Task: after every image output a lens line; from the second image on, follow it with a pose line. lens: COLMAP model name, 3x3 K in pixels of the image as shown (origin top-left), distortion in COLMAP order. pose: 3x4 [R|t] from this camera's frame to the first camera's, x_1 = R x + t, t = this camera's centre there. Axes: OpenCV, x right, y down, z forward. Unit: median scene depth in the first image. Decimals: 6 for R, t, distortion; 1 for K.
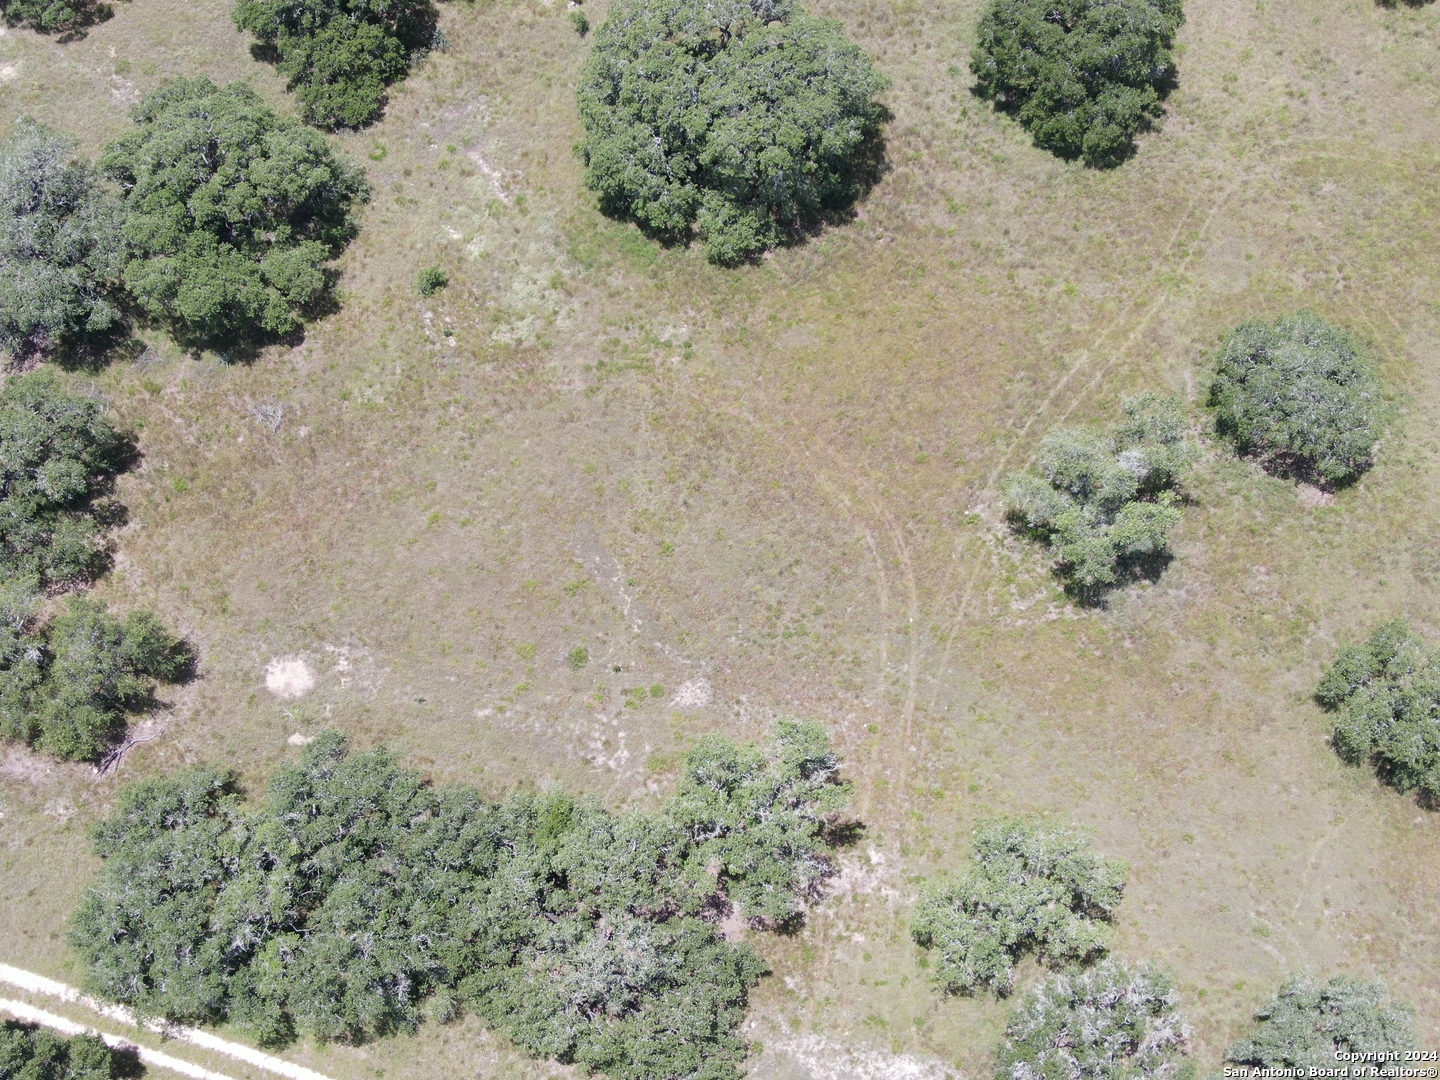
lens RADIAL K [[2051.4, 0, 716.0], [0, 2051.4, 542.4], [0, 0, 1]] dist [0.028034, 0.000000]
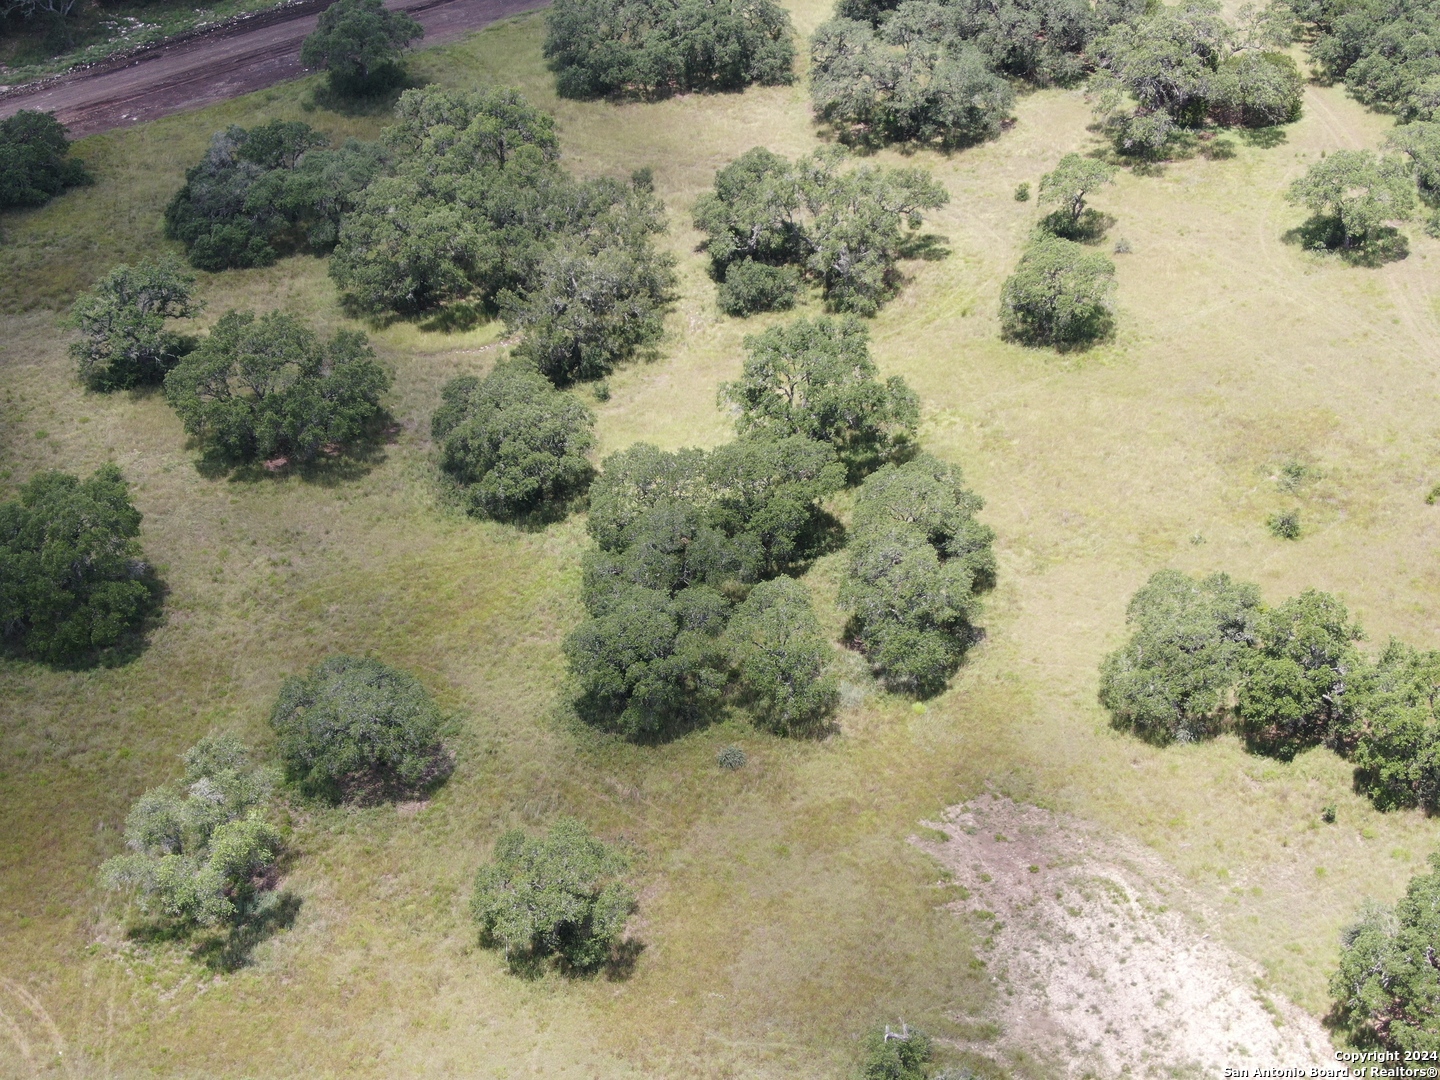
lens RADIAL K [[2051.4, 0, 700.5], [0, 2051.4, 543.5], [0, 0, 1]] dist [0.028034, 0.000000]
pose [[0.862614, -0.301923, 0.405880, 0.035573], [0.467814, 0.781411, -0.412972, 0.346205], [-0.192473, 0.546112, 0.815301, 0.058350]]
